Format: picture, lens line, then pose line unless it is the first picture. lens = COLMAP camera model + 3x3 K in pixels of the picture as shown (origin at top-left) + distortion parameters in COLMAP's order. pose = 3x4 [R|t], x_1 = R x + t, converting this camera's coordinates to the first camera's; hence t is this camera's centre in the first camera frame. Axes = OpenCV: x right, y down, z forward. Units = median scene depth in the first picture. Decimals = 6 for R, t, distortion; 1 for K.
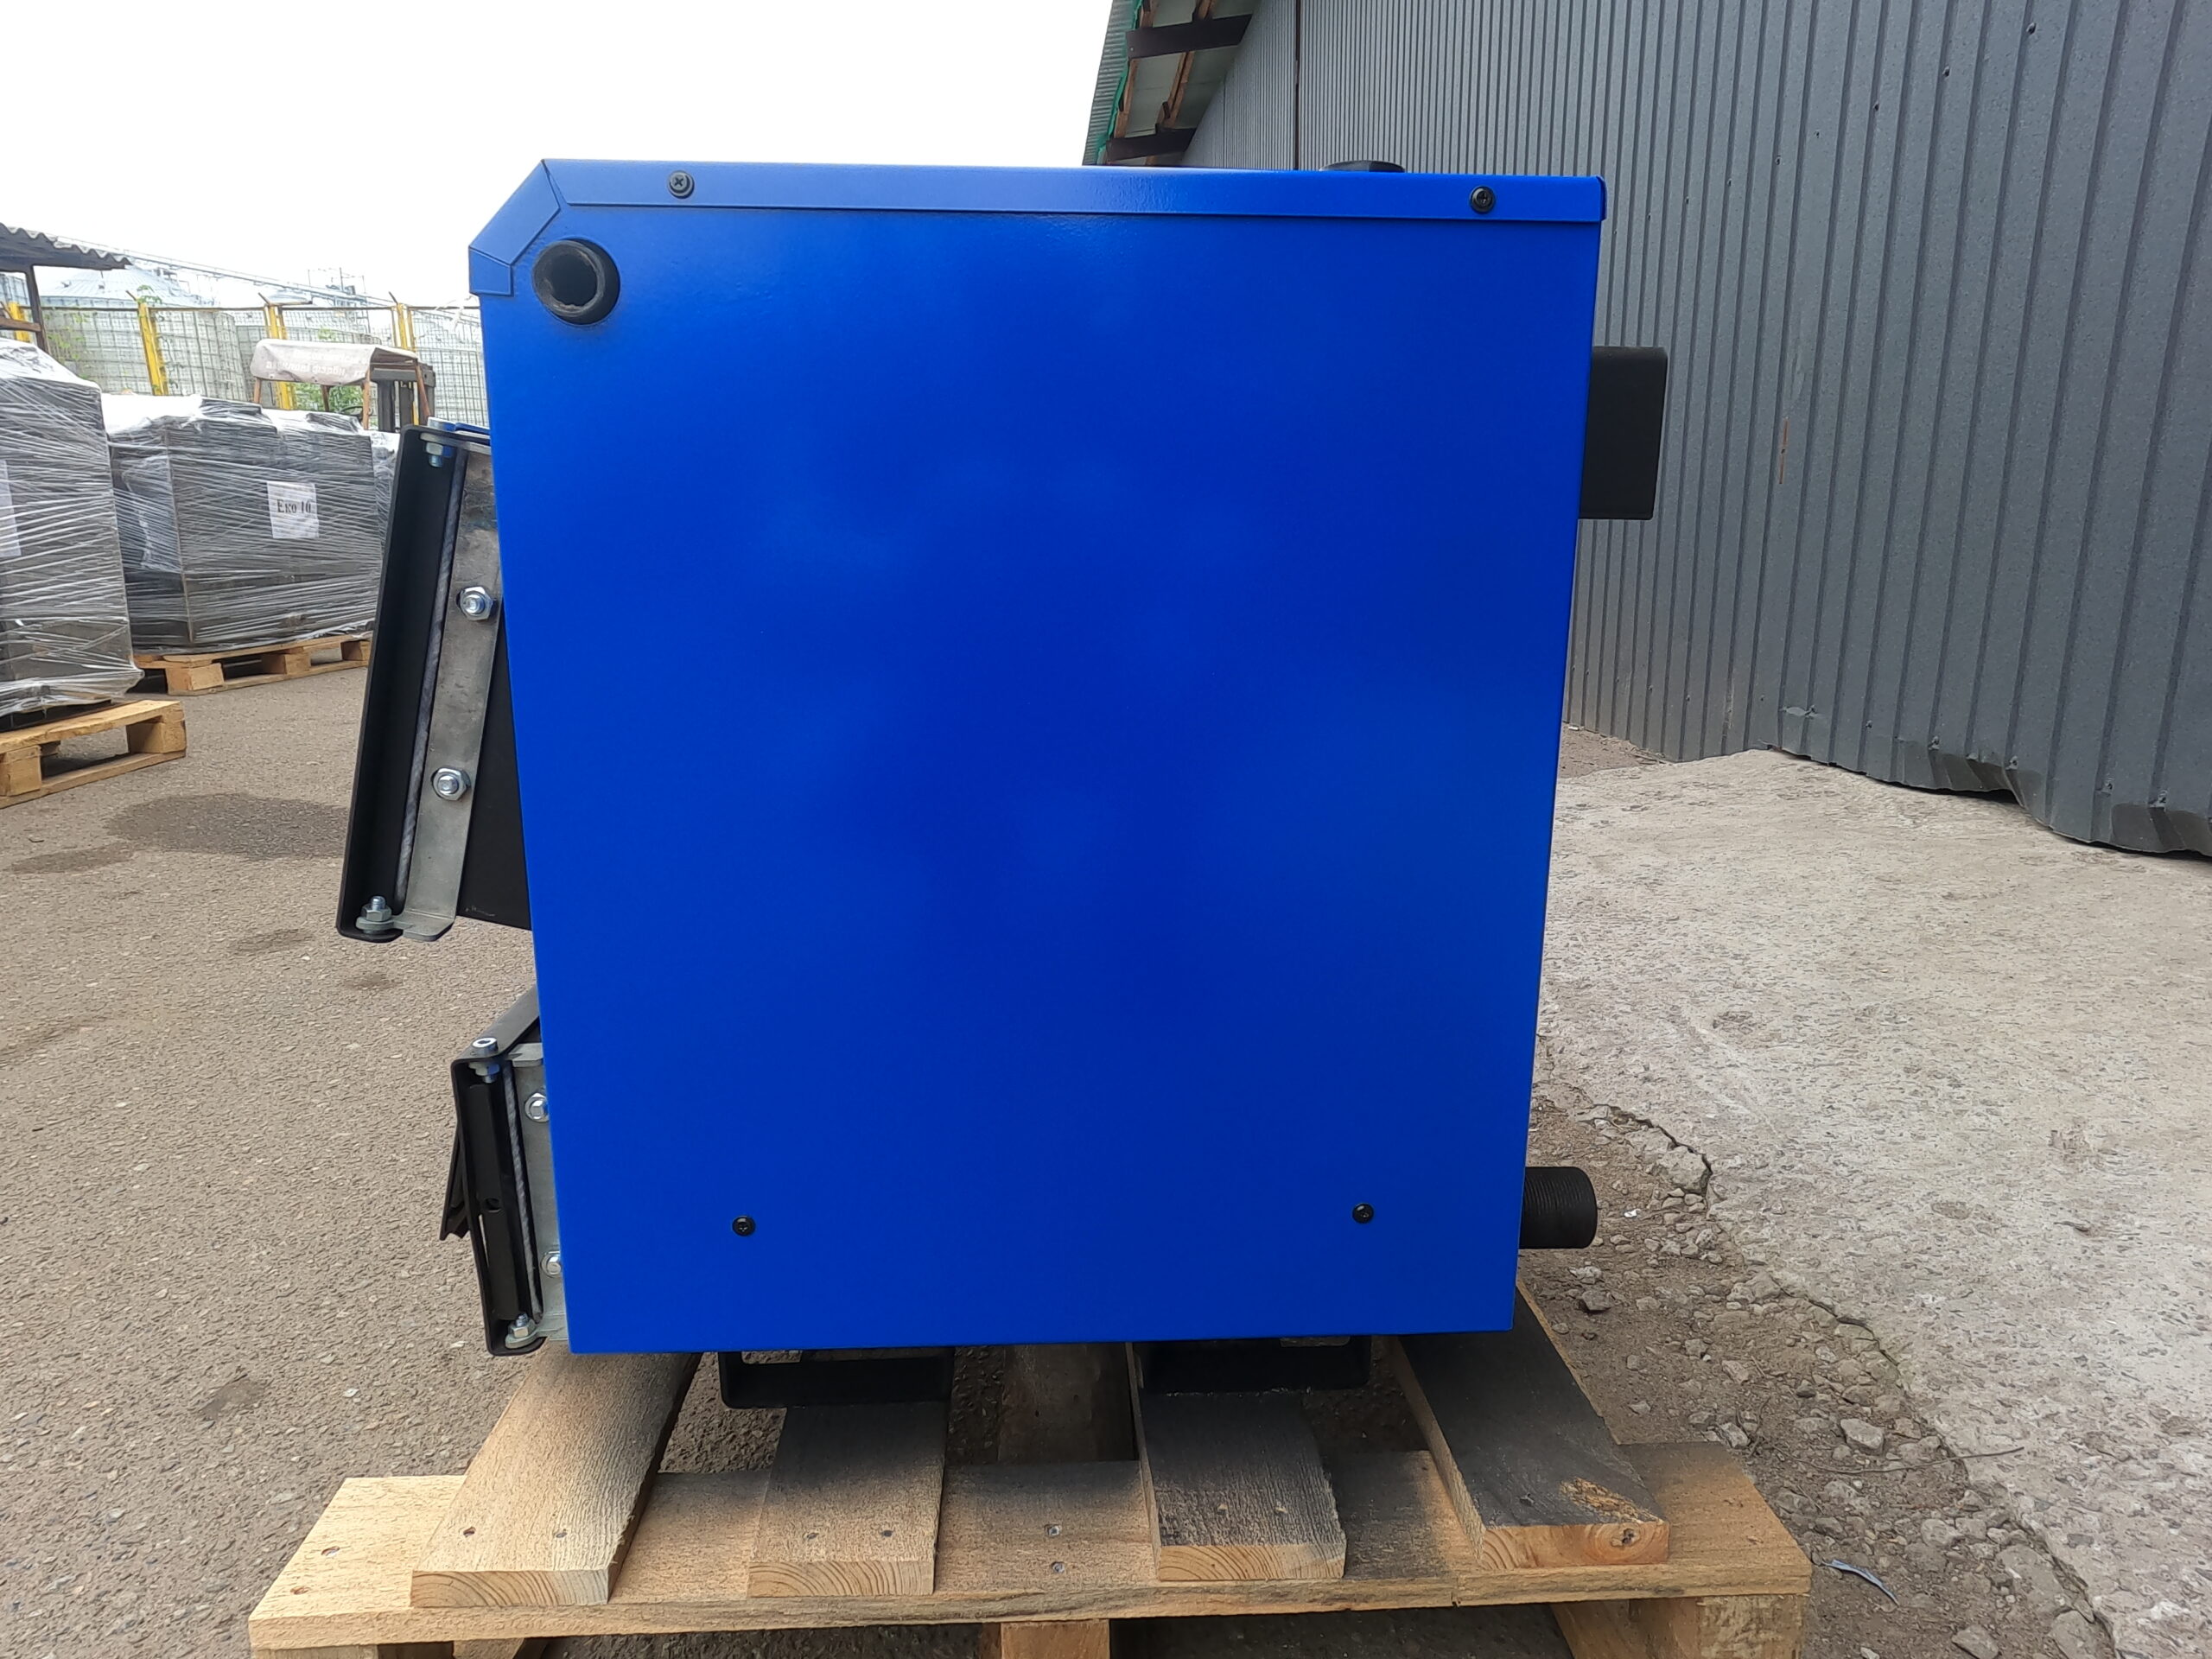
lens RADIAL K [[1389.1, 0, 1107.3], [0, 1389.1, 837.9], [0, 0, 1]] dist [-0.032952, 0.041143]
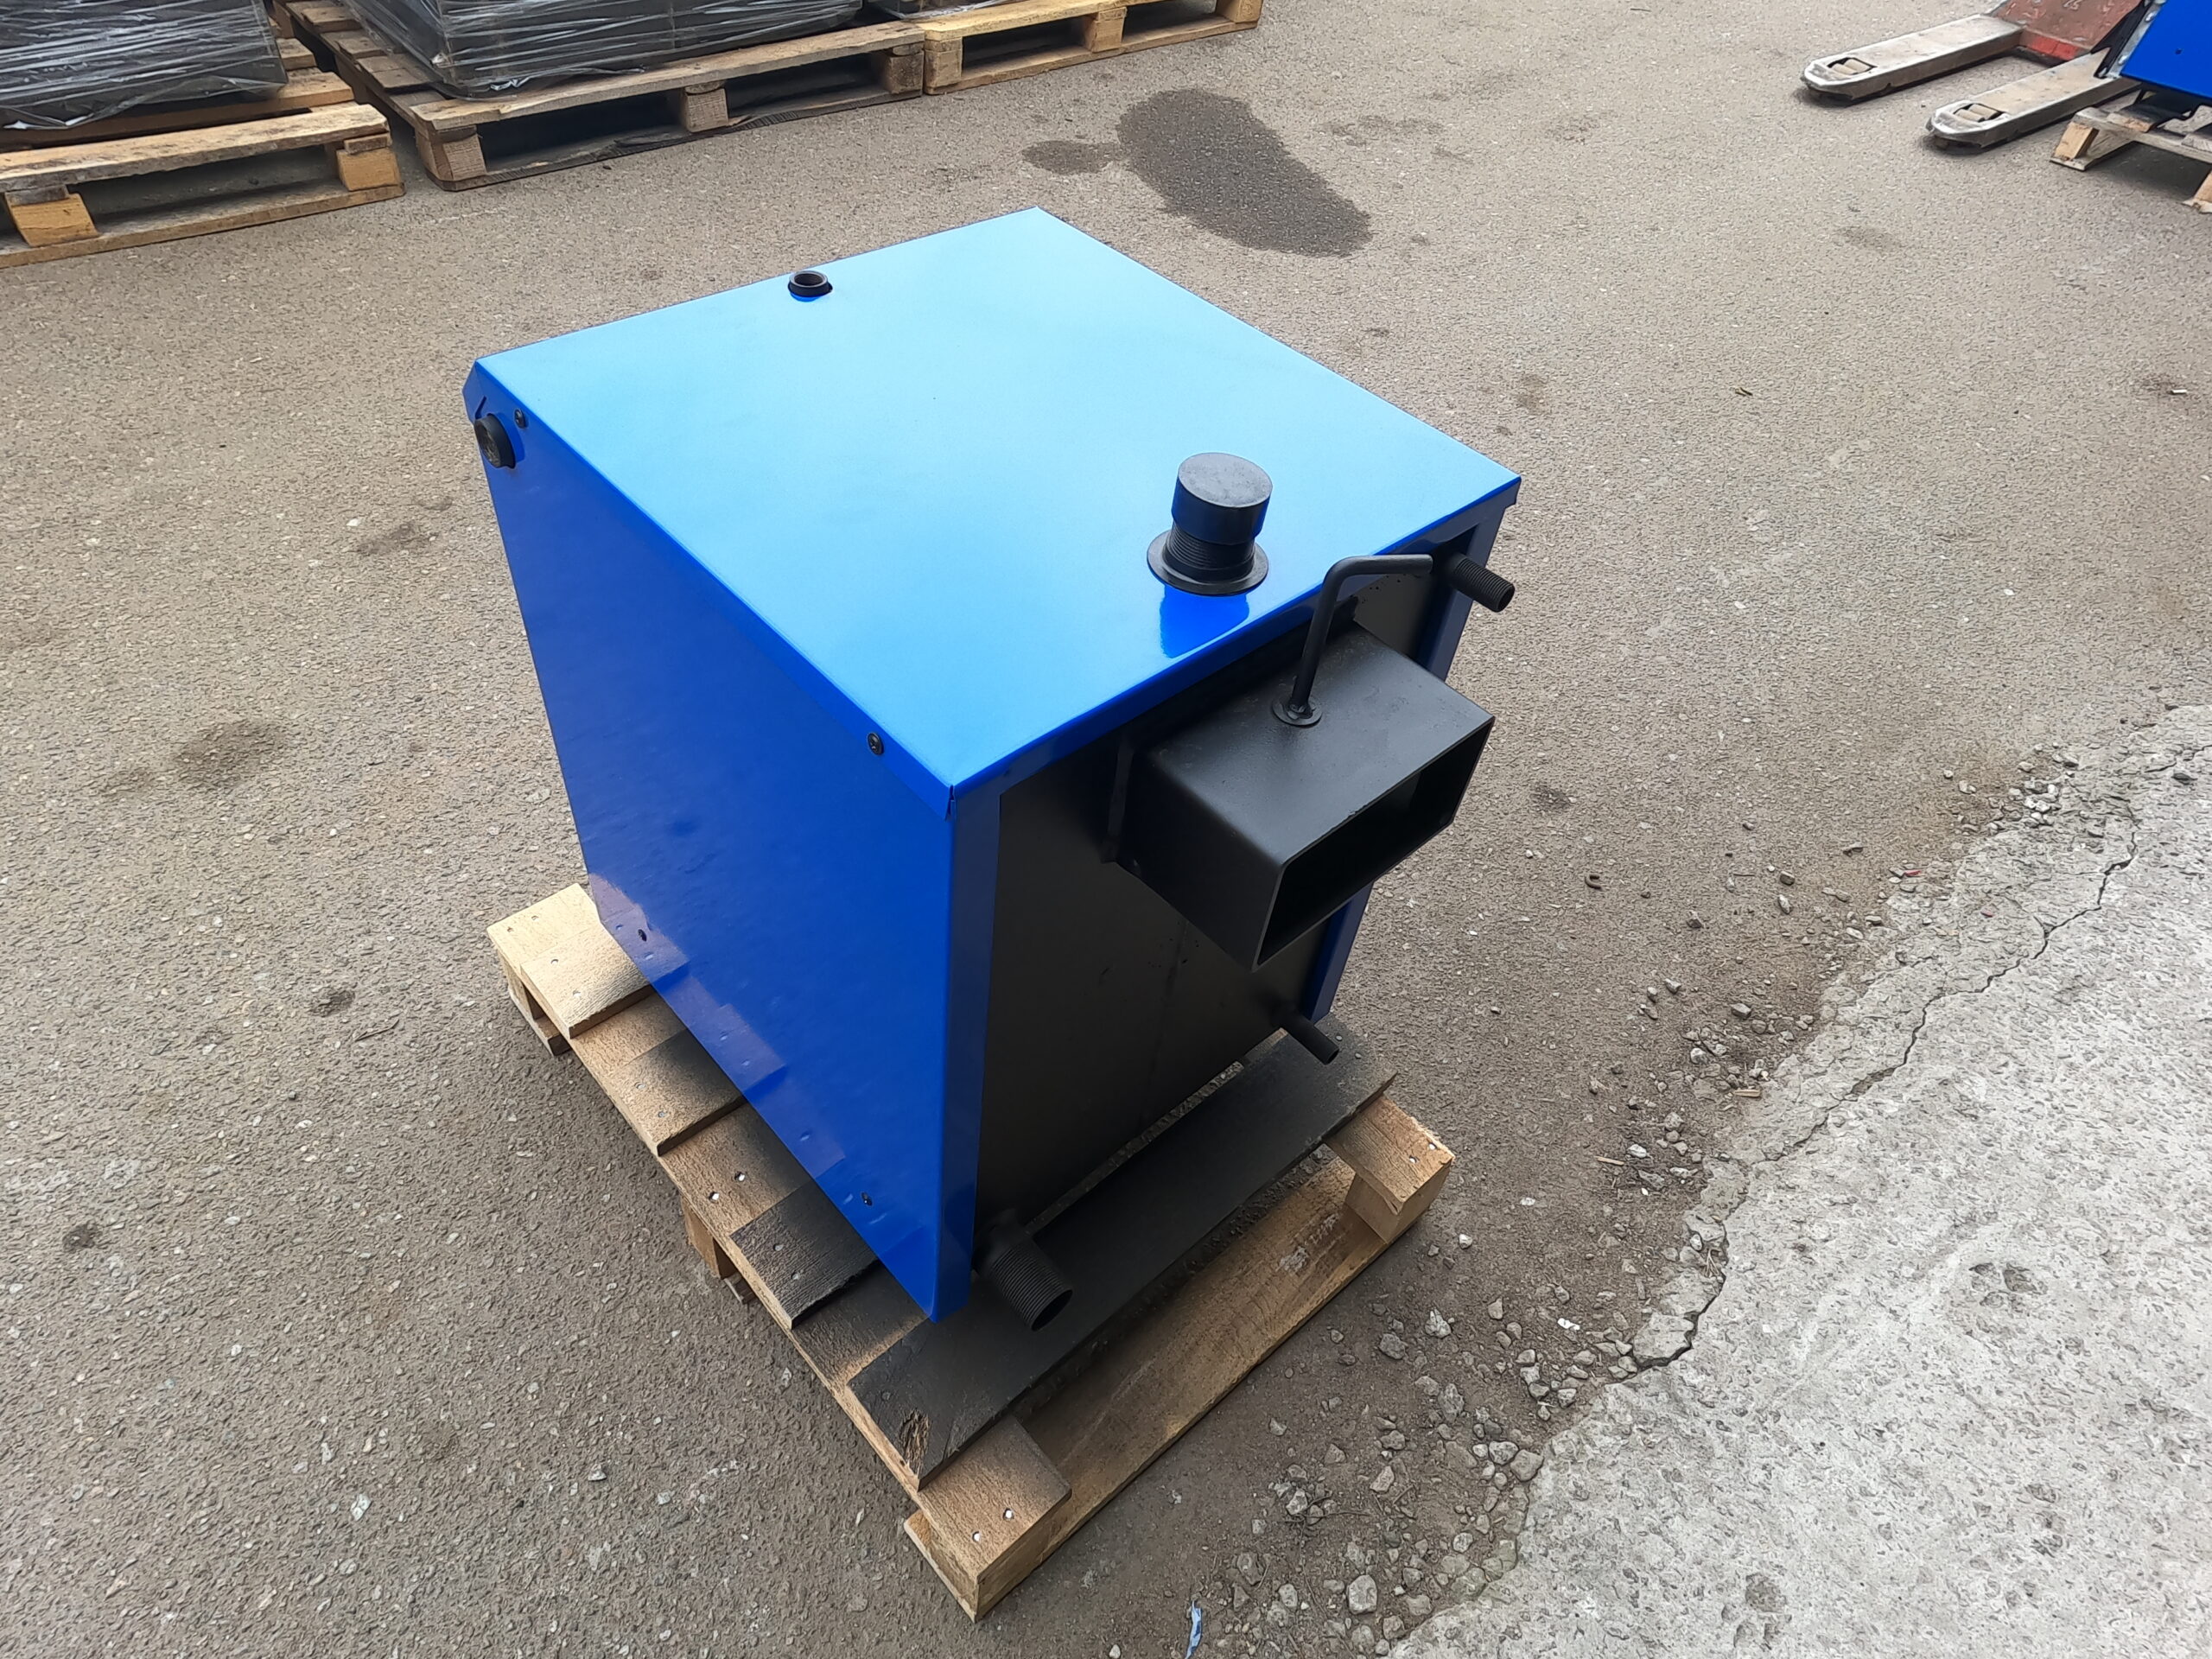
lens RADIAL K [[1389.1, 0, 1106.9], [0, 1389.1, 834.5], [0, 0, 1]] dist [-0.032952, 0.041143]
pose [[0.631514, 0.603092, -0.487309, 0.341491], [-0.269206, 0.759938, 0.591627, -0.390960], [0.727130, -0.242434, 0.642268, 0.148510]]
